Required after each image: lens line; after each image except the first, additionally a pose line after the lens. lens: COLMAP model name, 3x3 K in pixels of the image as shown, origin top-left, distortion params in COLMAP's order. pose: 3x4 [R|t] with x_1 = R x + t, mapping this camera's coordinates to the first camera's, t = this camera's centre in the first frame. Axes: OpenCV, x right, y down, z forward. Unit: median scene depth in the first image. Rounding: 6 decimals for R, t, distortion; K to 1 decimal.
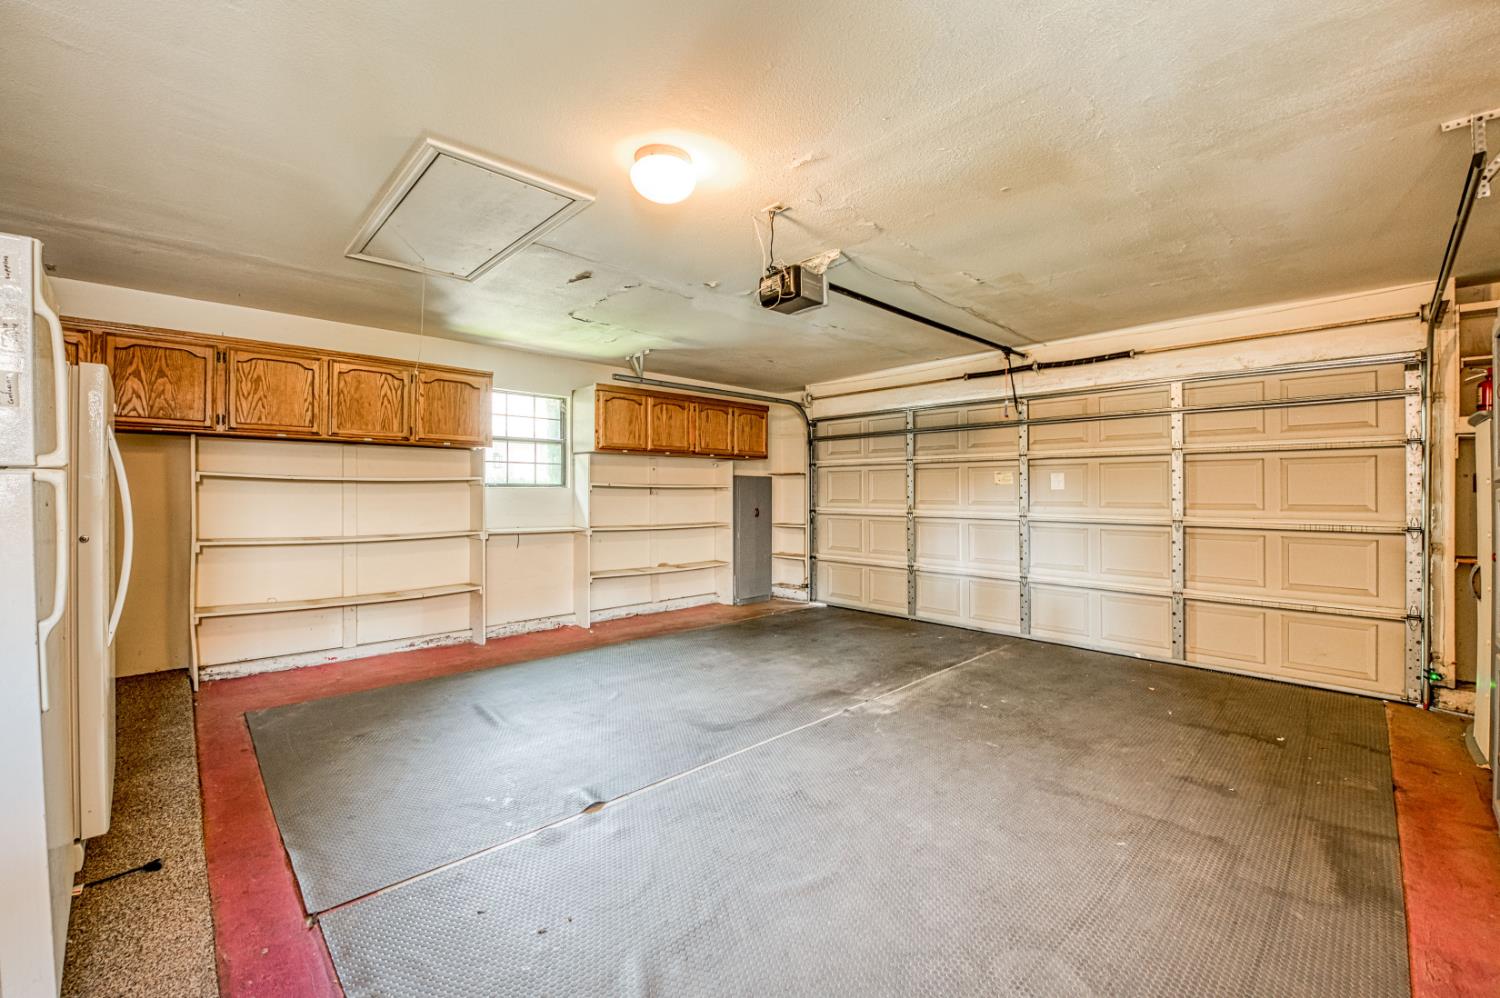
lens RADIAL K [[597.0, 0, 764.5], [0, 597.0, 493.9], [0, 0, 1]] dist [-0.012169, -0.000154]
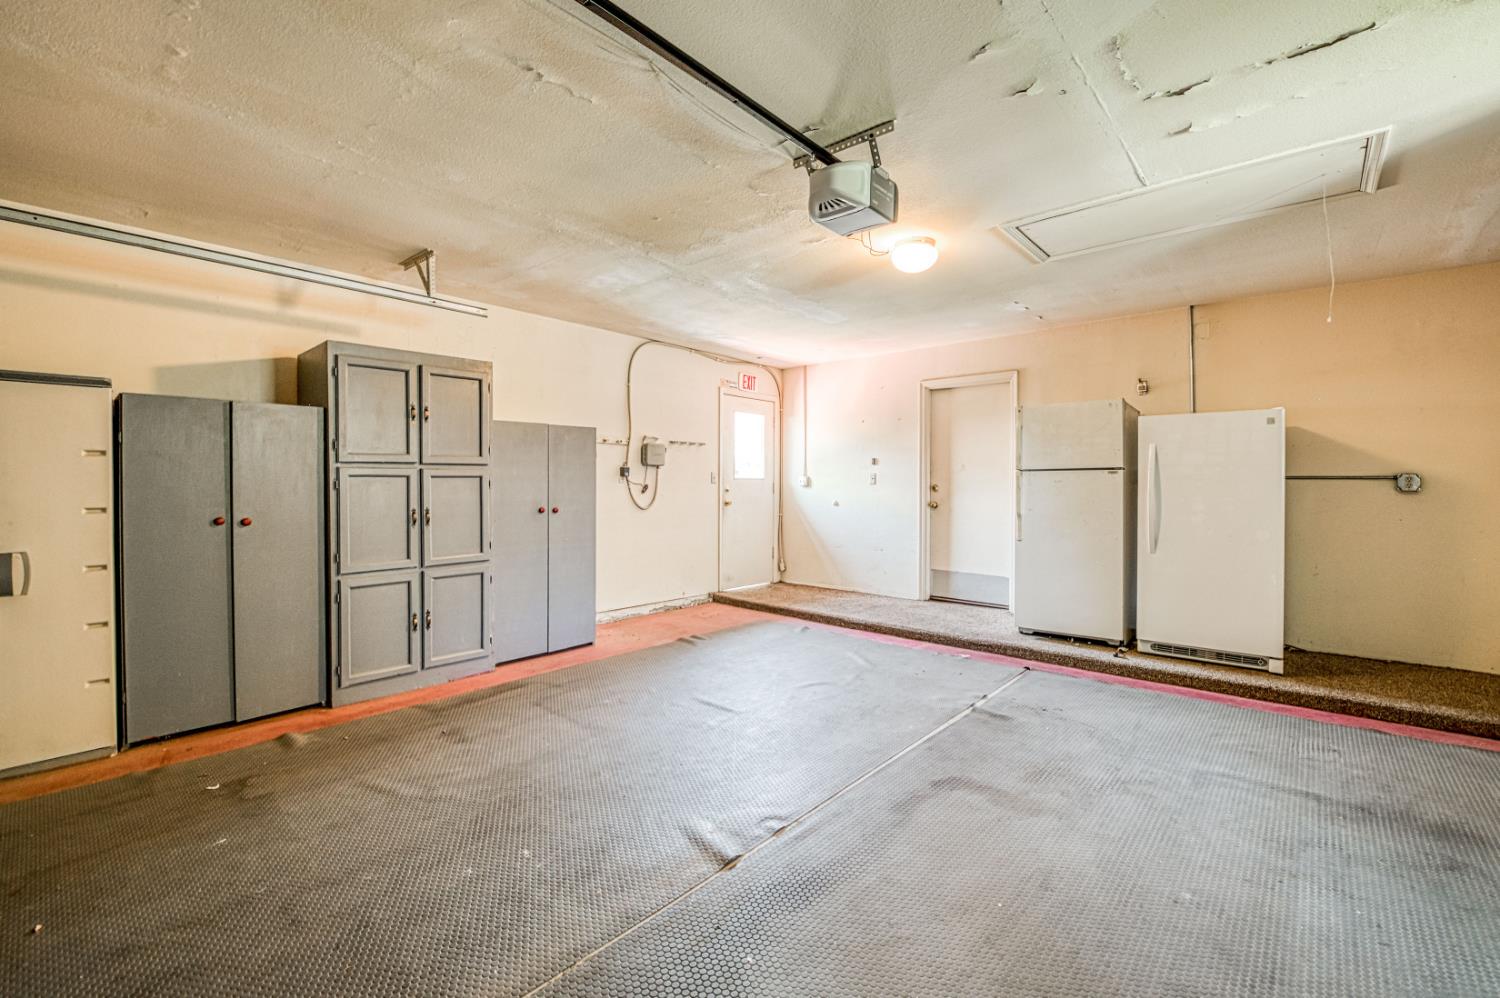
lens RADIAL K [[597.0, 0, 764.5], [0, 597.0, 493.9], [0, 0, 1]] dist [-0.012169, -0.000154]
pose [[-0.997179, -0.004424, -0.074923, 0.258065], [-0.005897, 0.999793, 0.019450, 0.020796], [0.074822, 0.019837, -0.997000, 2.071193]]
